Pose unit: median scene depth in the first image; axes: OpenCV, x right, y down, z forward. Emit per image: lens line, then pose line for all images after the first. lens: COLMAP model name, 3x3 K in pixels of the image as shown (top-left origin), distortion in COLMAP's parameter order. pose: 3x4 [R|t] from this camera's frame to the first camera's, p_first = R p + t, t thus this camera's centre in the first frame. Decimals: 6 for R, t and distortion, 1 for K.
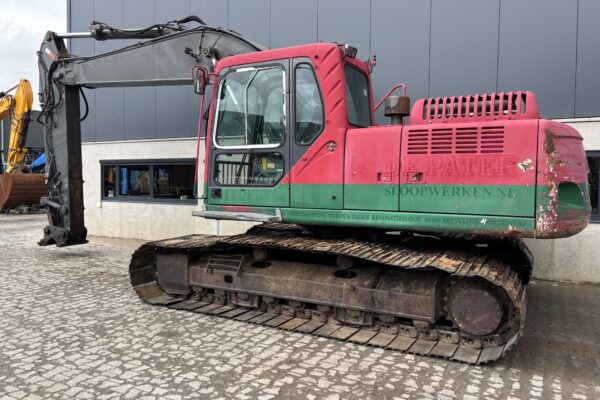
lens RADIAL K [[448.7, 0, 300.0], [0, 448.7, 200.0], [0, 0, 1]] dist [0.015683, -0.013003]
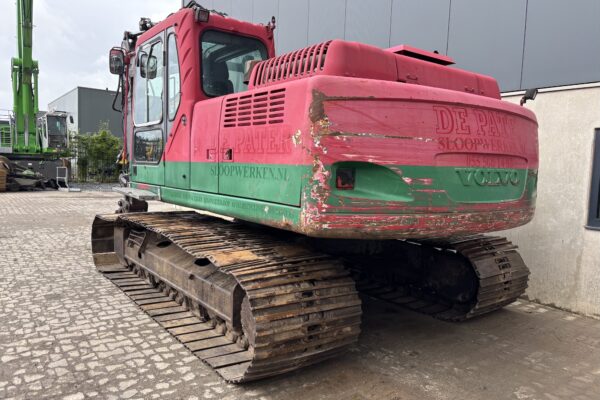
lens RADIAL K [[448.7, 0, 300.0], [0, 448.7, 200.0], [0, 0, 1]] dist [0.015683, -0.013003]
pose [[0.905660, 0.056564, -0.420214, 0.707681], [-0.047968, 0.998368, 0.031004, 0.002621], [0.421282, -0.007922, 0.906895, 0.268572]]
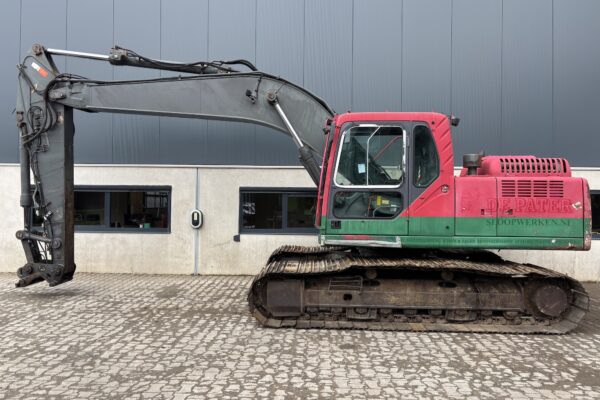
lens RADIAL K [[447.4, 0, 292.4], [0, 447.4, 197.4], [0, 0, 1]] dist [0.013860, -0.003736]
pose [[0.902461, 0.004680, 0.430746, -0.955602], [0.016852, 0.998792, -0.046157, -0.041960], [-0.430441, 0.048914, 0.901292, -0.016827]]
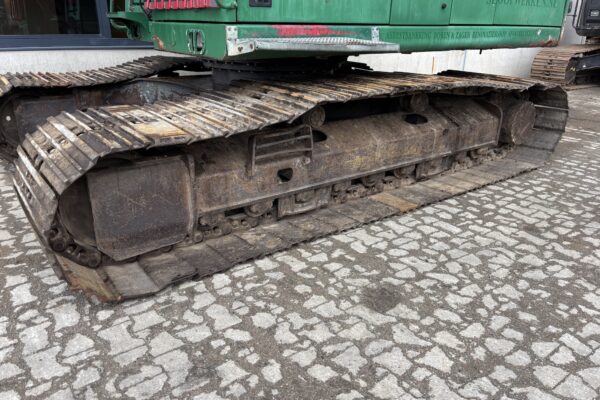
lens RADIAL K [[455.2, 0, 291.3], [0, 455.2, 199.9], [0, 0, 1]] dist [0.018291, -0.006994]
pose [[0.430968, -0.323823, 0.842262, -0.735043], [0.034689, 0.938647, 0.343130, 0.024338], [-0.901700, -0.118661, 0.415760, 0.914711]]
